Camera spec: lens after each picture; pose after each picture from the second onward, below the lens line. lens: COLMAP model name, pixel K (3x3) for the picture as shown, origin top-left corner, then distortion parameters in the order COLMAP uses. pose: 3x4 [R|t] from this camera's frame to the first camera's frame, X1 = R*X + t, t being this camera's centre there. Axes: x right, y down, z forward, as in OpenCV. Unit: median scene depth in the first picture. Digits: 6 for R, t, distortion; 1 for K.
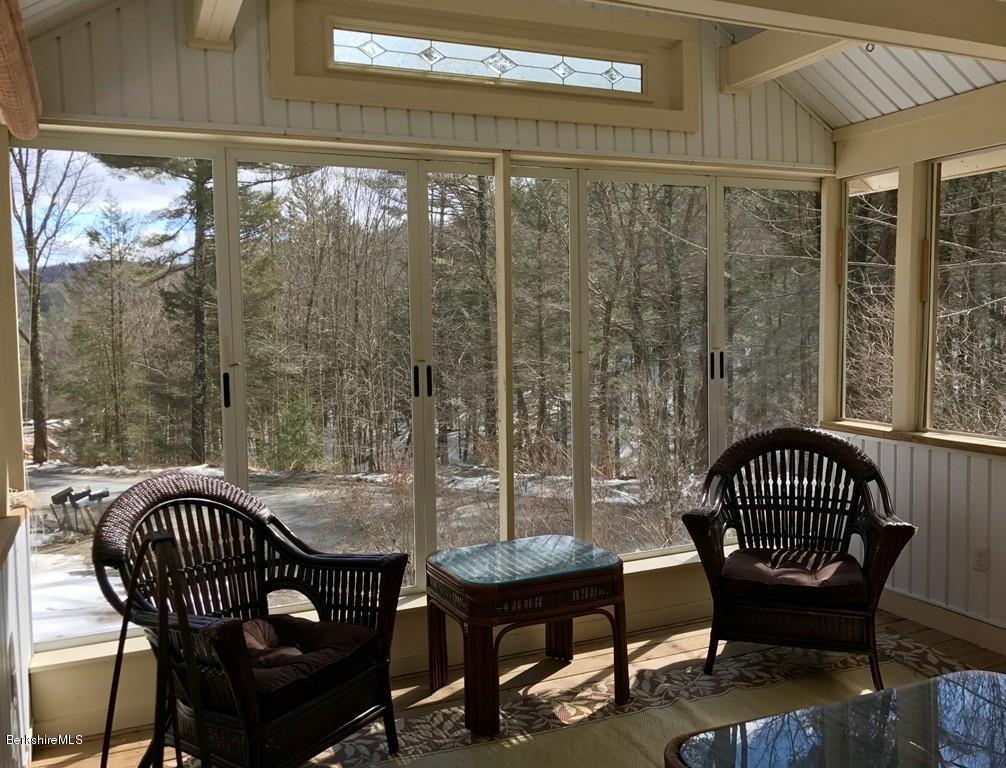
lens RADIAL K [[844.8, 0, 503.0], [0, 844.8, 384.0], [0, 0, 1]] dist [0.025101, -0.011865]
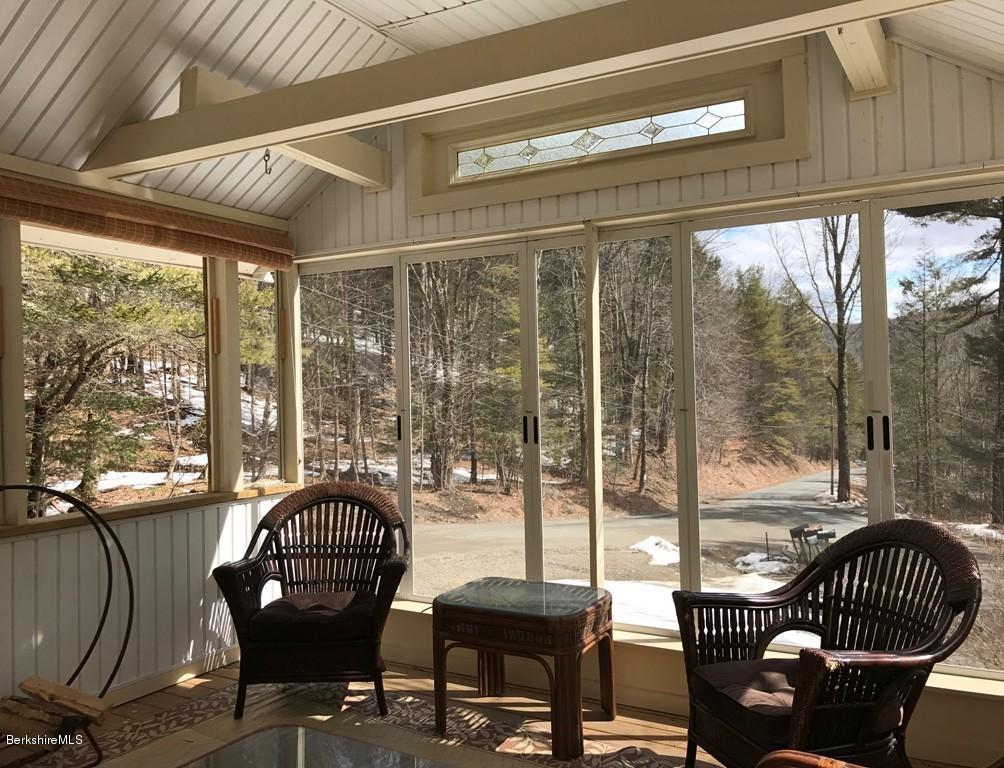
lens RADIAL K [[843.2, 0, 502.0], [0, 843.2, 384.0], [0, 0, 1]] dist [0.025101, -0.011865]
pose [[0.587337, 0.008597, -0.809297, 0.133381], [-0.052904, 0.998213, -0.027790, -0.005361], [0.807611, 0.059137, 0.586743, 0.047908]]
